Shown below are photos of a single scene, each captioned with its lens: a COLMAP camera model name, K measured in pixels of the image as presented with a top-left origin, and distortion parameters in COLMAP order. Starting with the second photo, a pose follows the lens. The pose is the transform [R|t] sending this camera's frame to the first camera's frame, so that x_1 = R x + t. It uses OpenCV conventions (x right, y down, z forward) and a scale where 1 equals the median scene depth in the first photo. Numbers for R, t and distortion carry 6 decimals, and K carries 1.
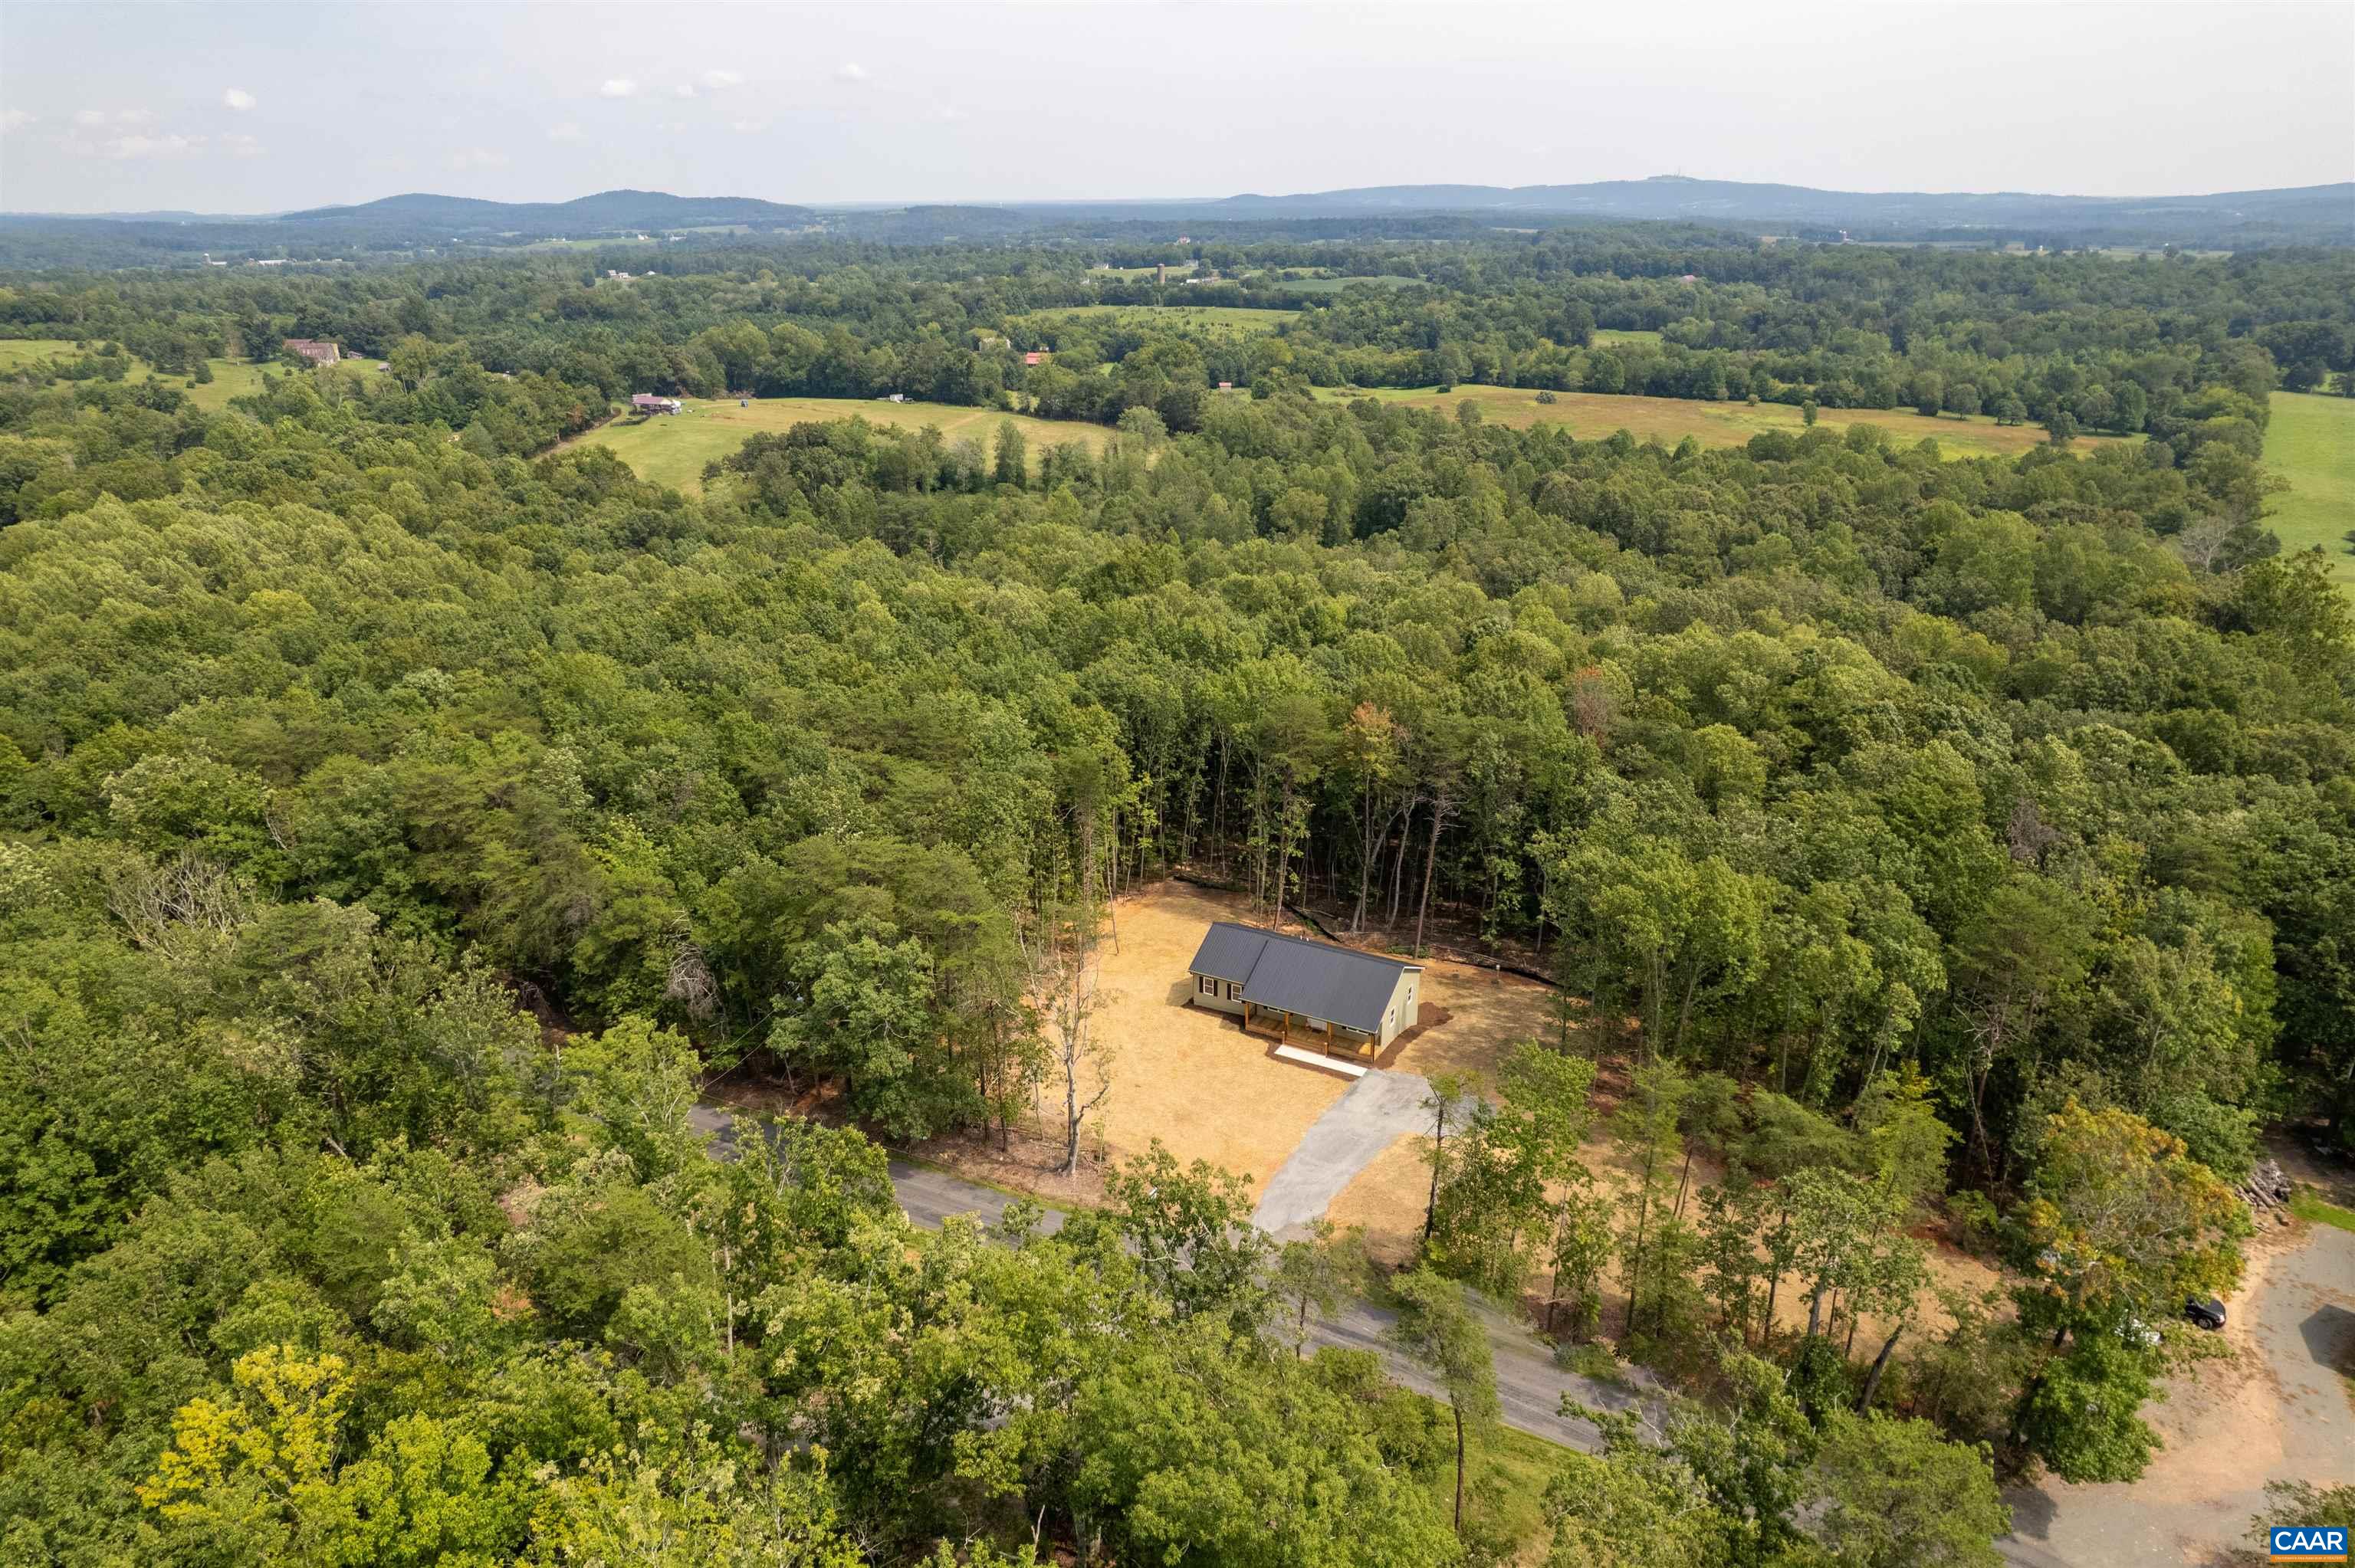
lens RADIAL K [[1511.2, 0, 1177.5], [0, 1511.2, 784.0], [0, 0, 1]] dist [-0.074412, 0.059690]
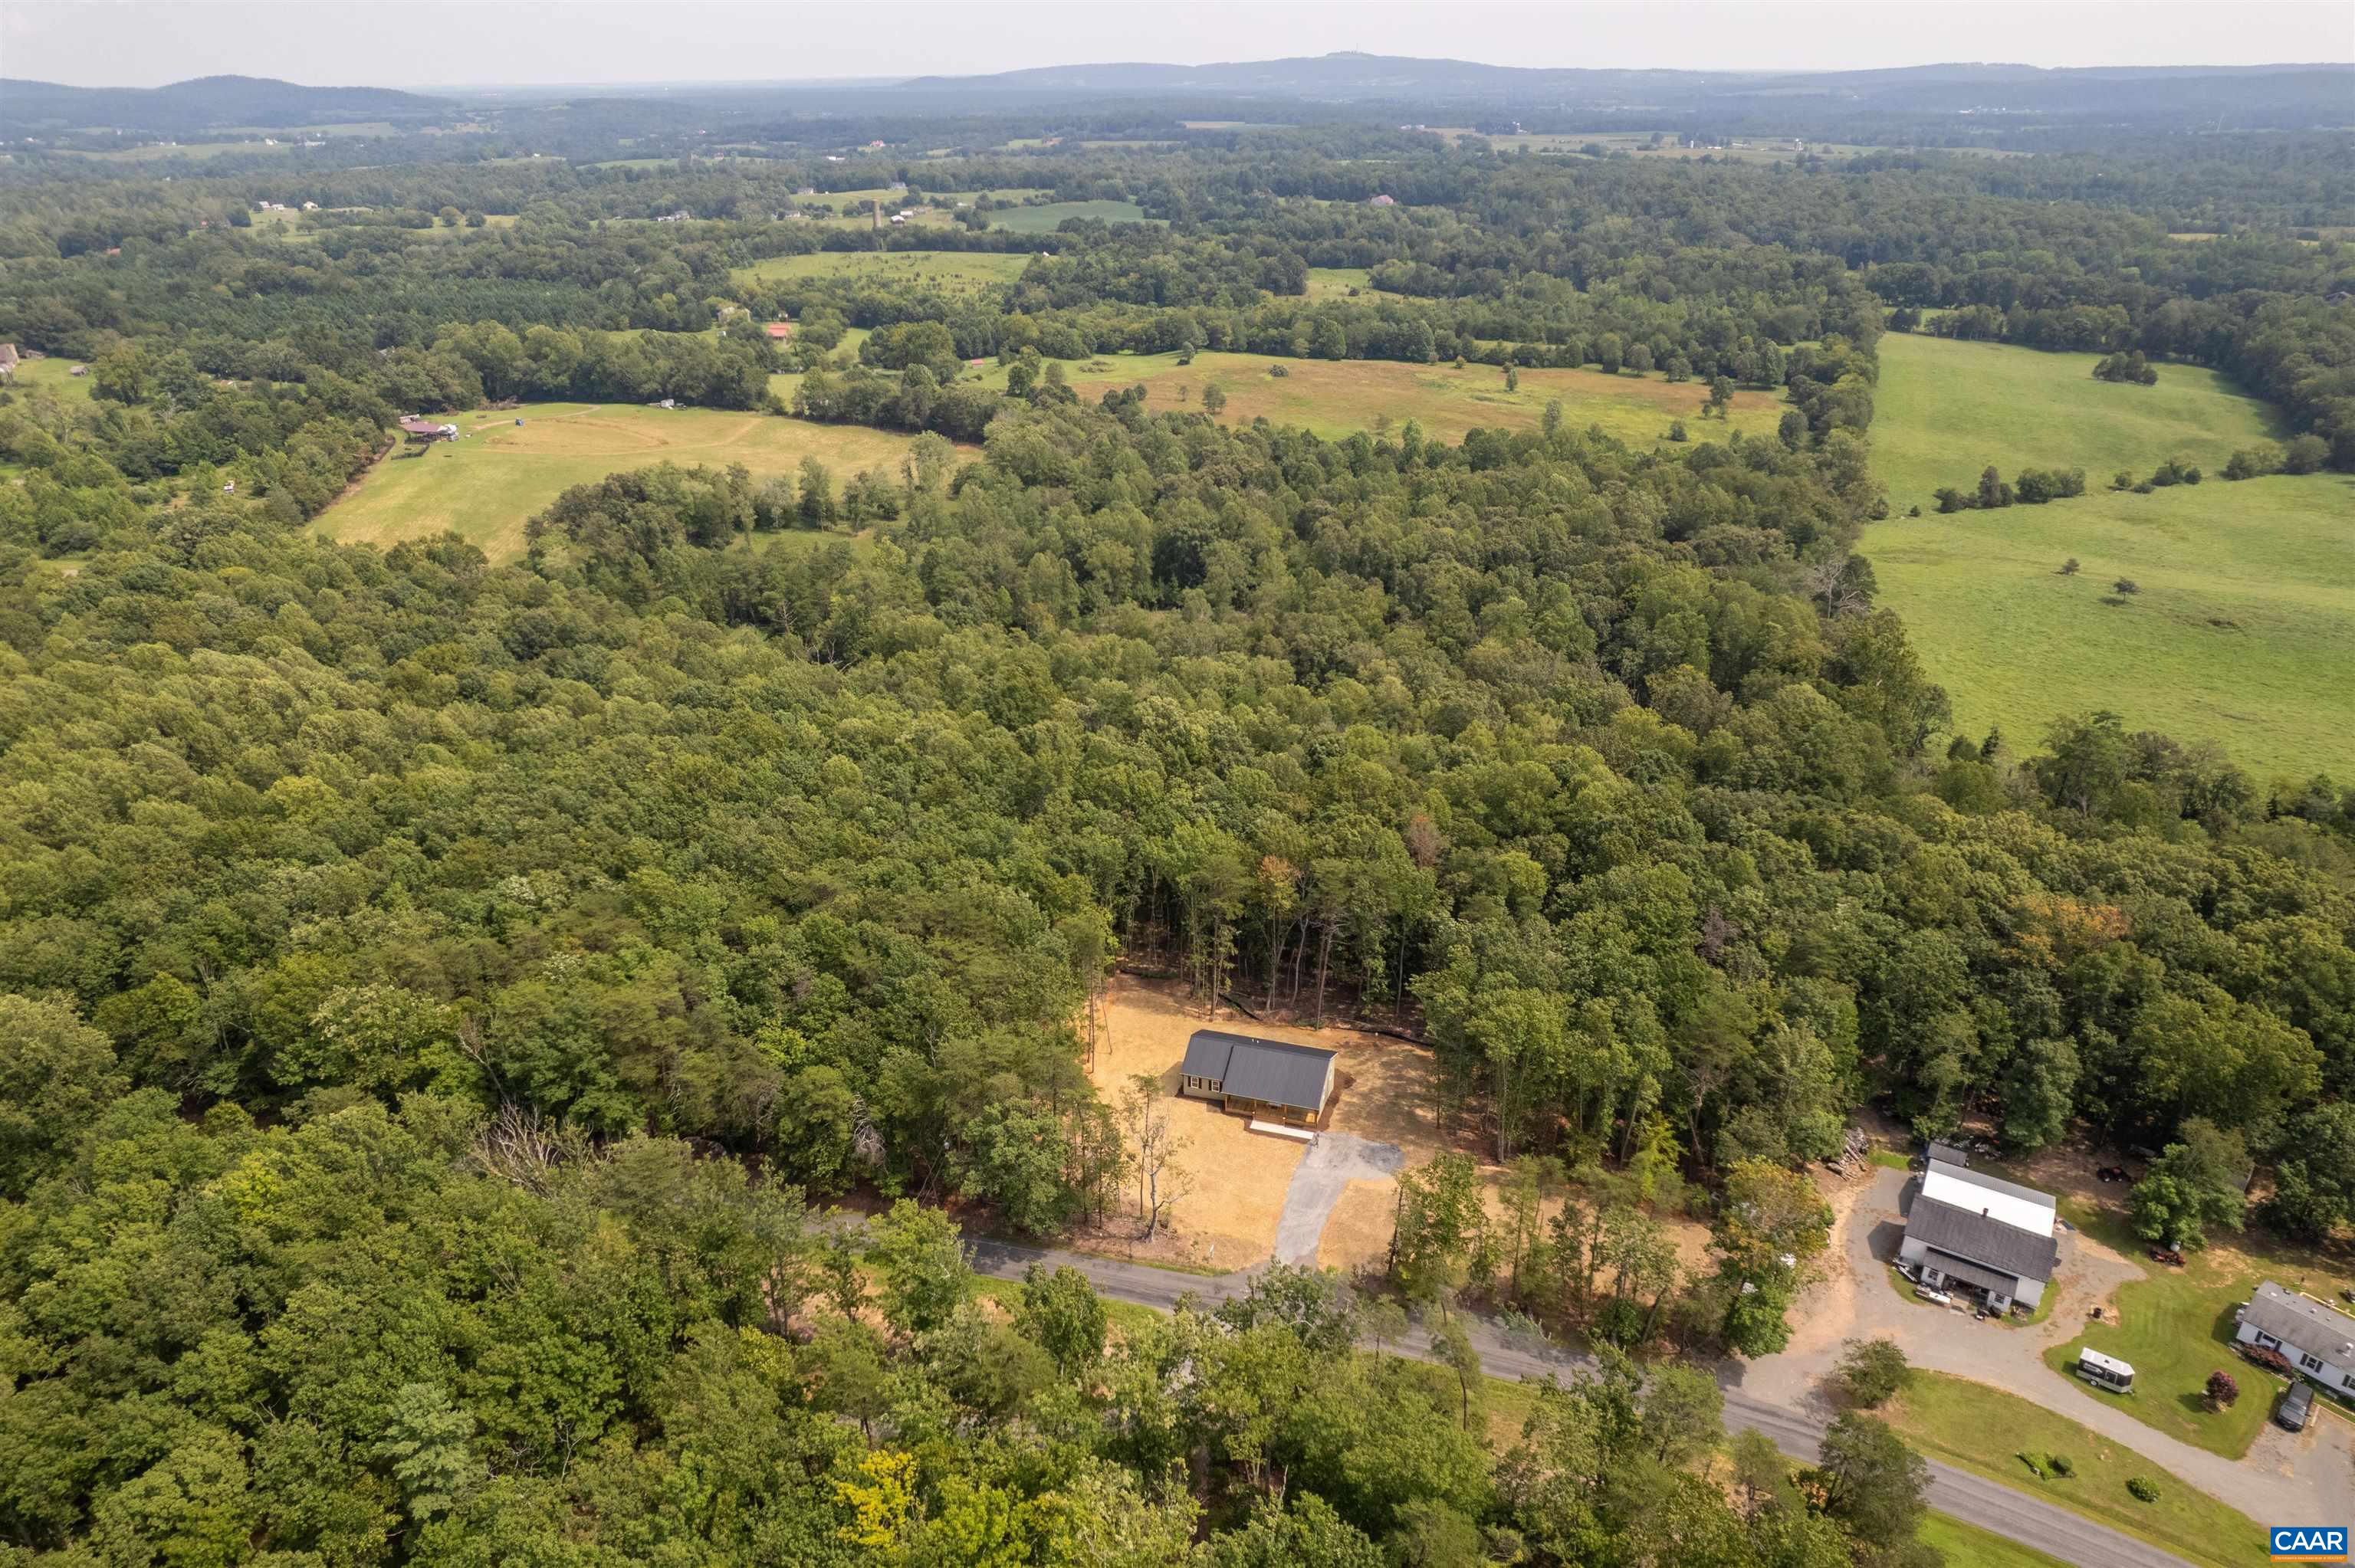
lens RADIAL K [[1494.7, 0, 1171.6], [0, 1494.7, 811.7], [0, 0, 1]] dist [-0.071018, 0.065337]
pose [[0.981485, -0.090048, 0.169054, -0.169332], [0.073973, 0.992324, 0.099104, -0.206102], [-0.176680, -0.084764, 0.980612, -0.293389]]
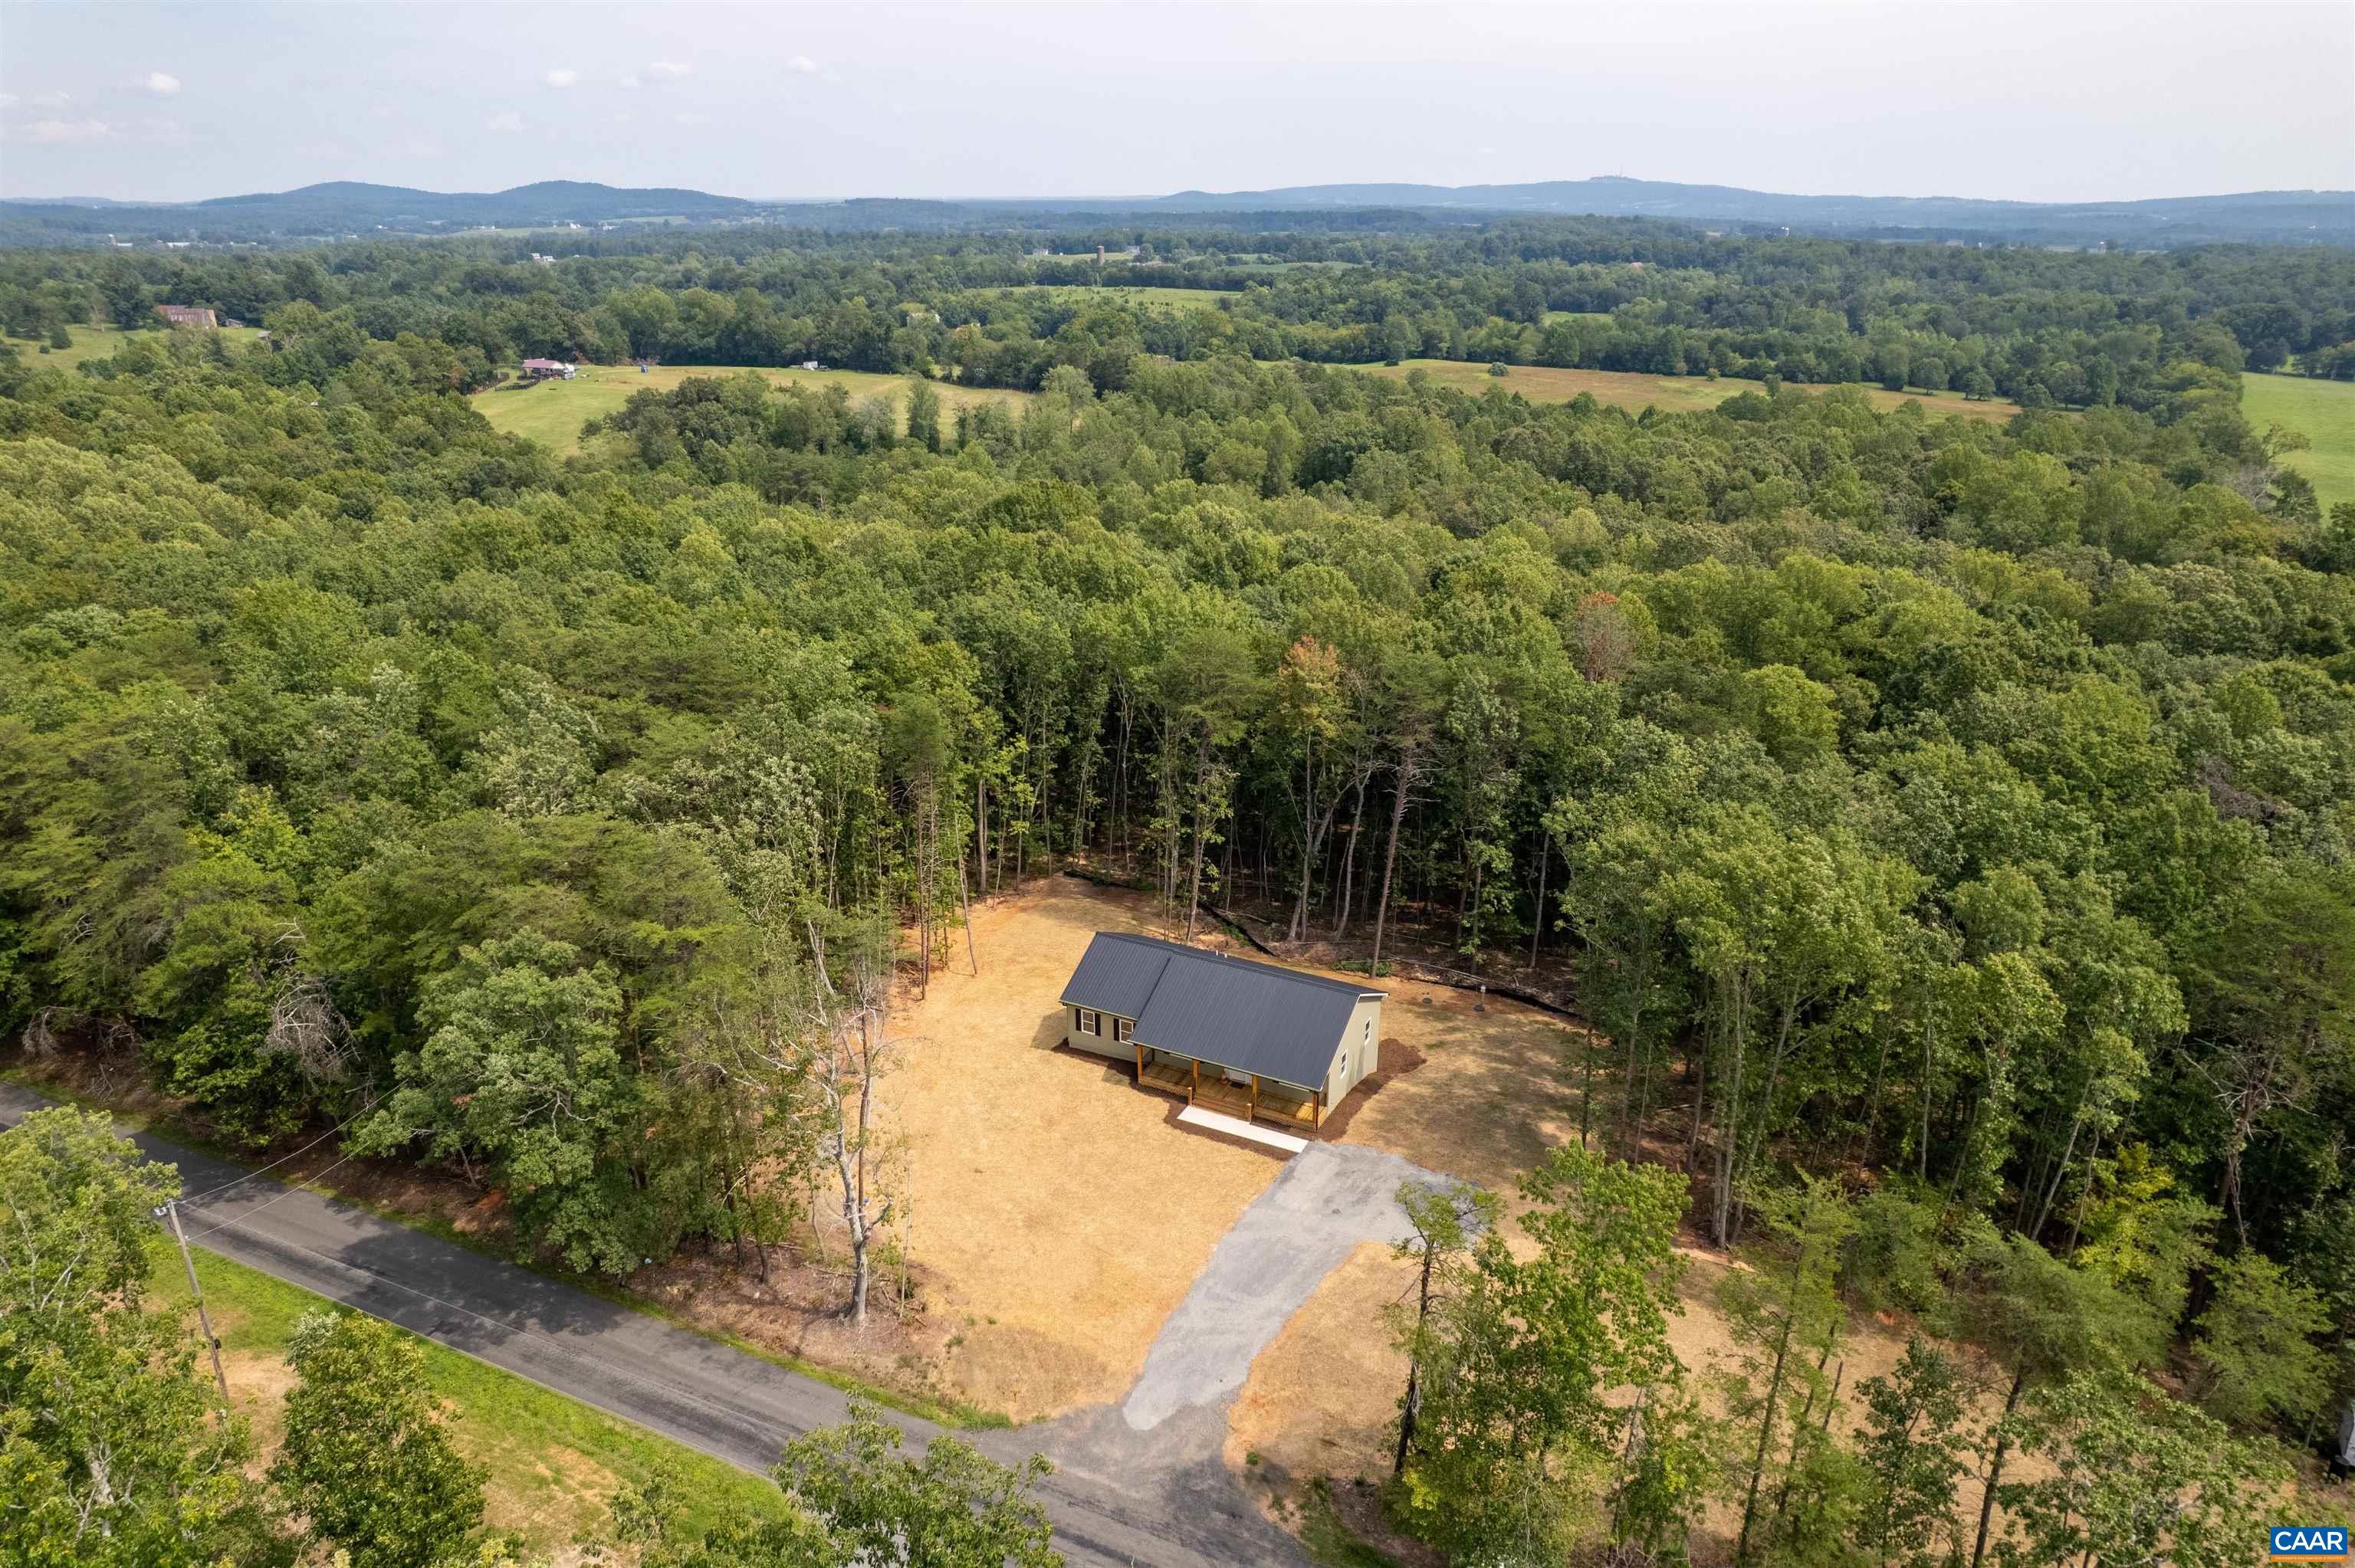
lens RADIAL K [[1511.2, 0, 1177.5], [0, 1511.2, 784.0], [0, 0, 1]] dist [-0.074412, 0.059690]
pose [[0.999377, -0.004014, 0.035064, 0.029323], [0.003987, 0.999992, 0.000835, 0.015510], [-0.035067, -0.000694, 0.999385, 0.215044]]
